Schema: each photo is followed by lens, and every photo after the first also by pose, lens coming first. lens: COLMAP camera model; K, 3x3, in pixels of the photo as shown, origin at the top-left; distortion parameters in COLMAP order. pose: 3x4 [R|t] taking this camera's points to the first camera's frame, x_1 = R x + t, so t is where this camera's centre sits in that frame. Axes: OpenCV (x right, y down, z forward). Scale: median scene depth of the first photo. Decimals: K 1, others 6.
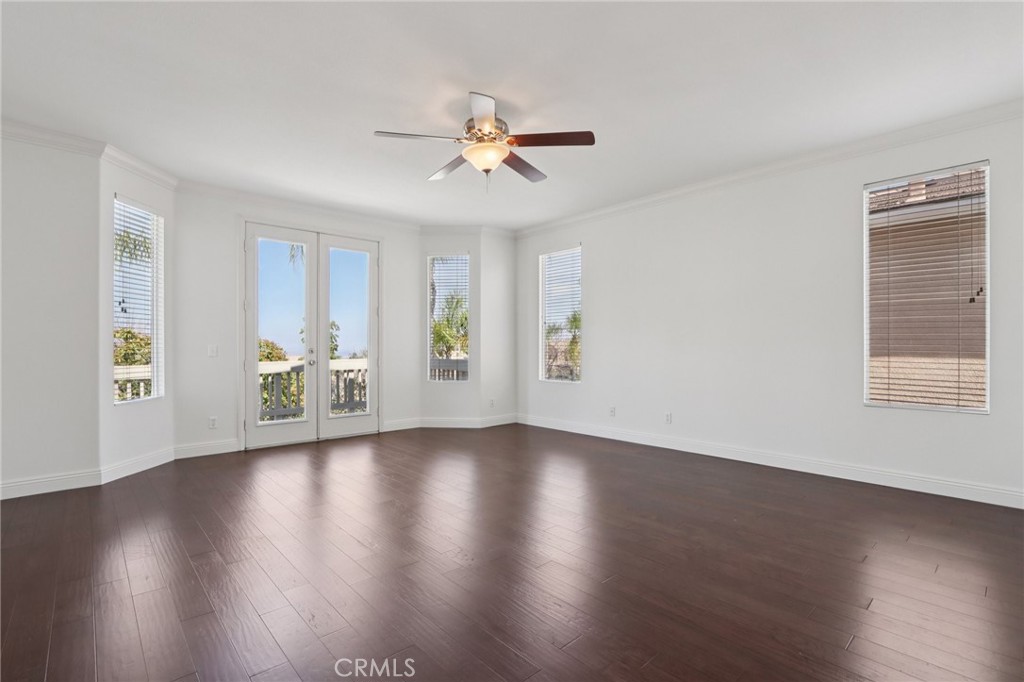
lens RADIAL K [[484.9, 0, 509.0], [0, 484.9, 340.8], [0, 0, 1]] dist [-0.003804, -0.002590]
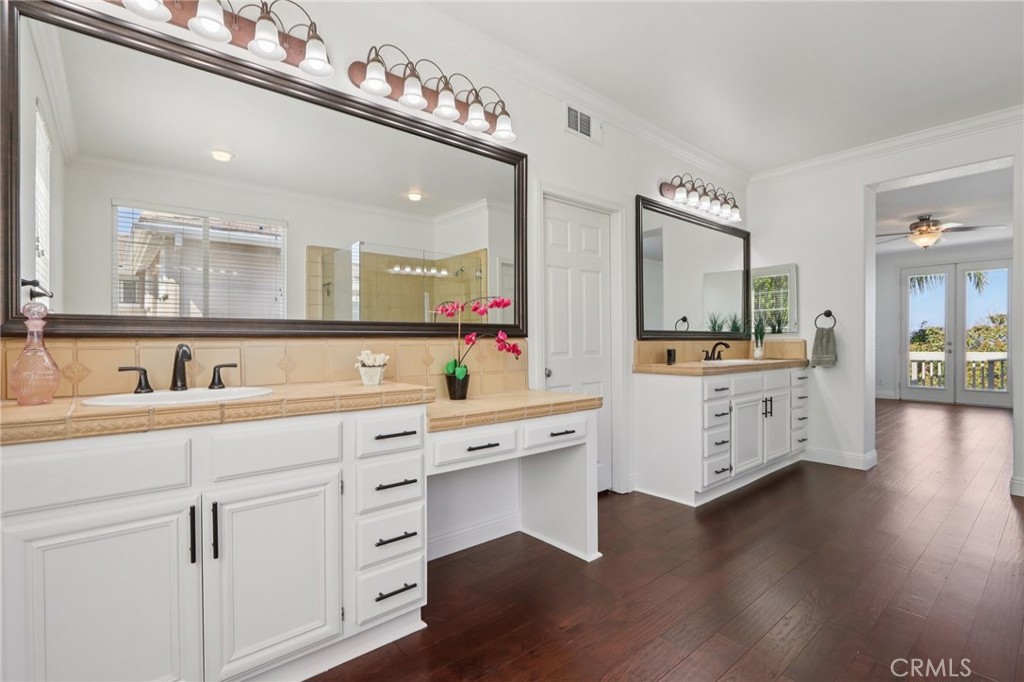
lens RADIAL K [[484.9, 0, 510.8], [0, 484.9, 336.3], [0, 0, 1]] dist [-0.003804, -0.002590]
pose [[-0.027880, 0.007823, -0.999581, 1.125659], [0.011568, 0.999905, 0.007503, -0.028435], [0.999544, -0.011354, -0.027967, -0.318385]]
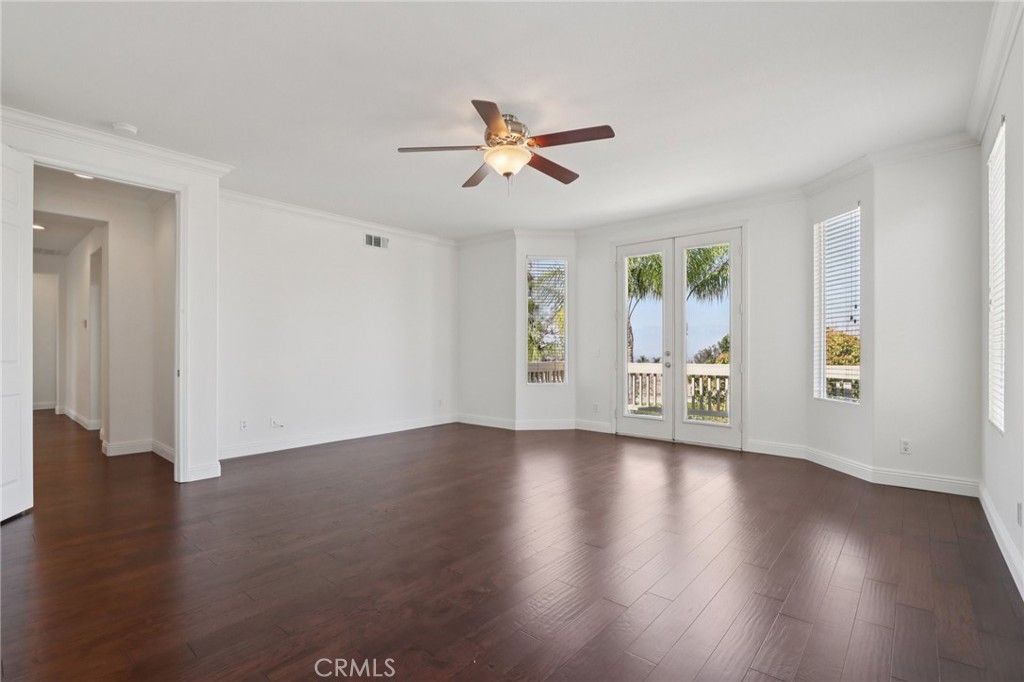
lens RADIAL K [[484.9, 0, 510.6], [0, 484.9, 345.2], [0, 0, 1]] dist [-0.003804, -0.002590]
pose [[0.113326, -0.000675, -0.993558, 0.583701], [0.010456, 0.999945, 0.000513, -0.001641], [0.993503, -0.010447, 0.113327, 0.548371]]
